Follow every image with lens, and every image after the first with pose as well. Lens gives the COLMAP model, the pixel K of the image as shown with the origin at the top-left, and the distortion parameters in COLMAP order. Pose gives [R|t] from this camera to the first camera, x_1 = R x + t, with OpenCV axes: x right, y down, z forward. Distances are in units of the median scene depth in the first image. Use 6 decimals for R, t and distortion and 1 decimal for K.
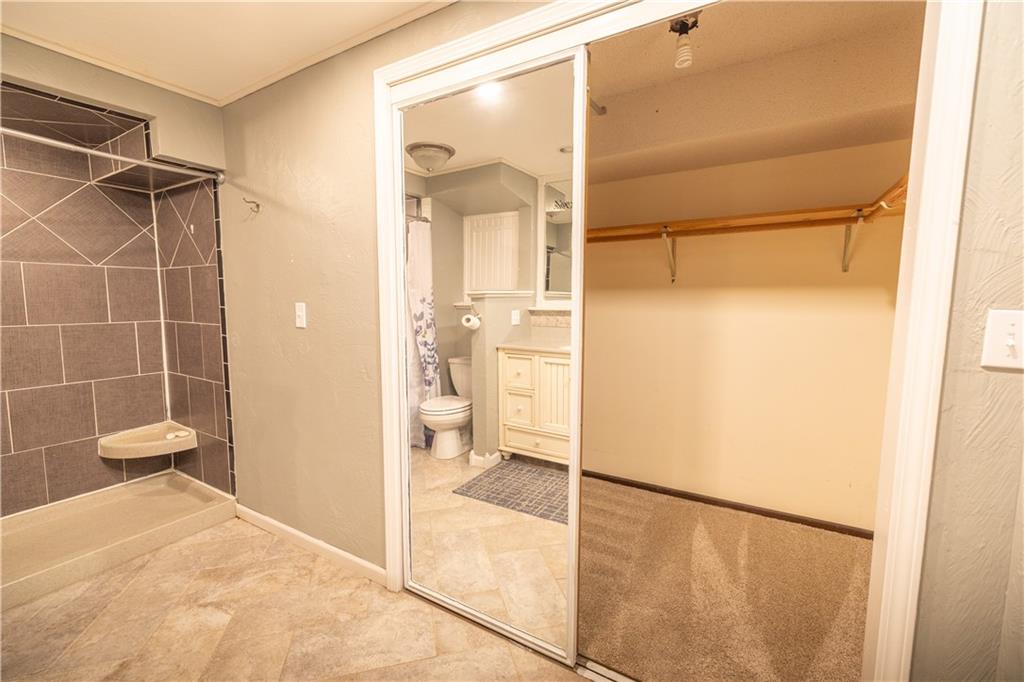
lens RADIAL K [[429.8, 0, 510.6], [0, 429.8, 337.9], [0, 0, 1]] dist [-0.000571, 0.000099]
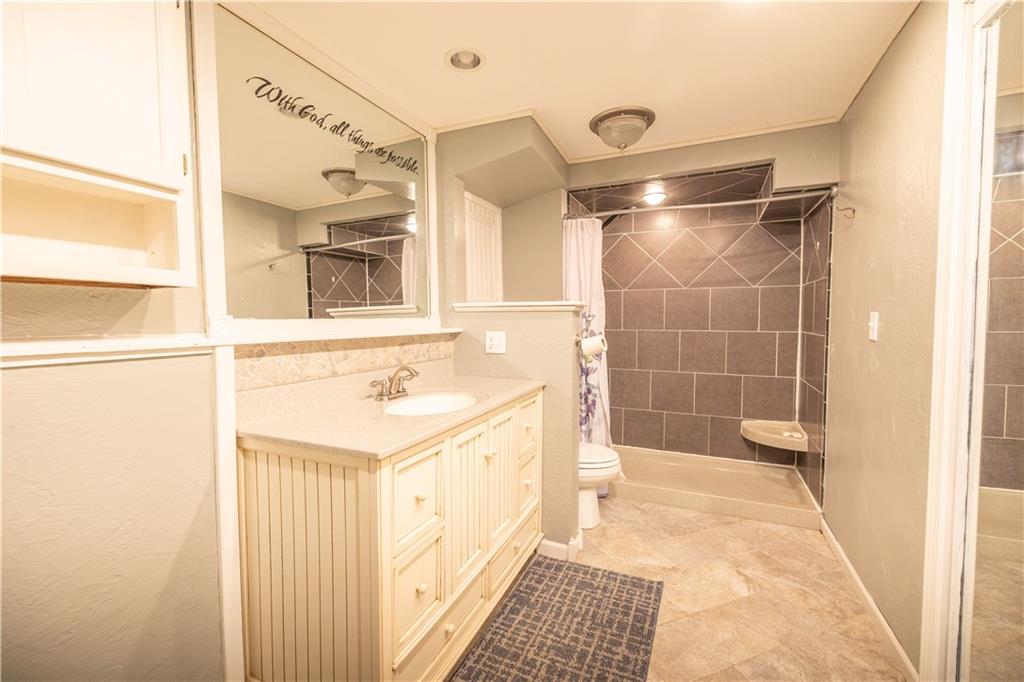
lens RADIAL K [[429.8, 0, 509.9], [0, 429.8, 339.6], [0, 0, 1]] dist [-0.000571, 0.000099]
pose [[0.116597, 0.049227, -0.991959, 0.255268], [-0.089222, 0.995252, 0.038903, 0.004626], [0.989164, 0.083968, 0.120436, 0.148797]]
